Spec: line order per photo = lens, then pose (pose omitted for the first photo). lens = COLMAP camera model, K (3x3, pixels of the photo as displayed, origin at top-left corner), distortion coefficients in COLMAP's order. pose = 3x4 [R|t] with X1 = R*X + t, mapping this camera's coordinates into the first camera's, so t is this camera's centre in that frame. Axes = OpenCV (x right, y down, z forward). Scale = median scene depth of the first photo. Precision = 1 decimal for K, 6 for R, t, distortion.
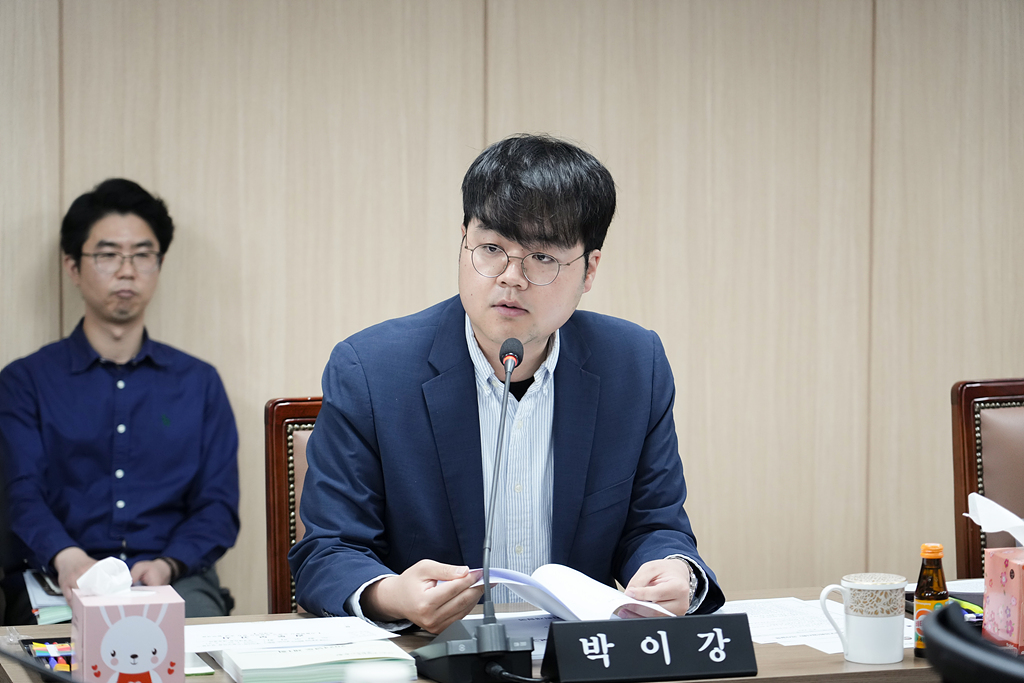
lens RADIAL K [[2885.3, 0, 496.6], [0, 2885.3, 387.0], [0, 0, 1]] dist [0.311113, 0.000000]
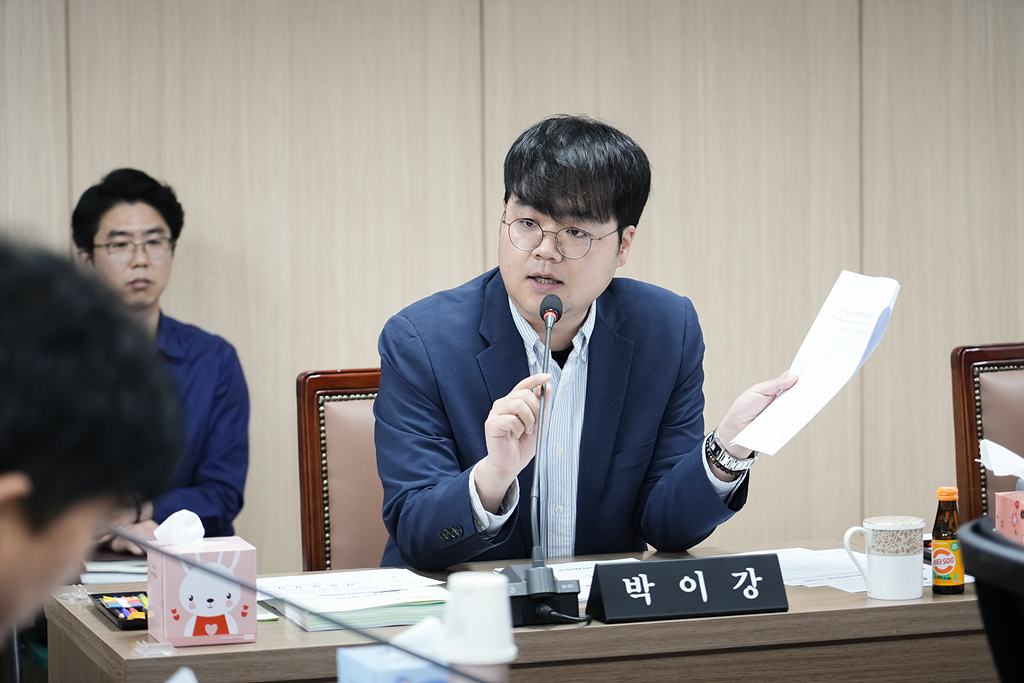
lens RADIAL K [[3221.1, 0, 444.4], [0, 3221.1, 382.1], [0, 0, 1]] dist [0.505242, 0.000000]
pose [[0.999716, -0.015123, 0.018398, -0.047931], [0.015291, 0.999842, -0.009068, 0.018666], [-0.018258, 0.009346, 0.999790, -0.170002]]
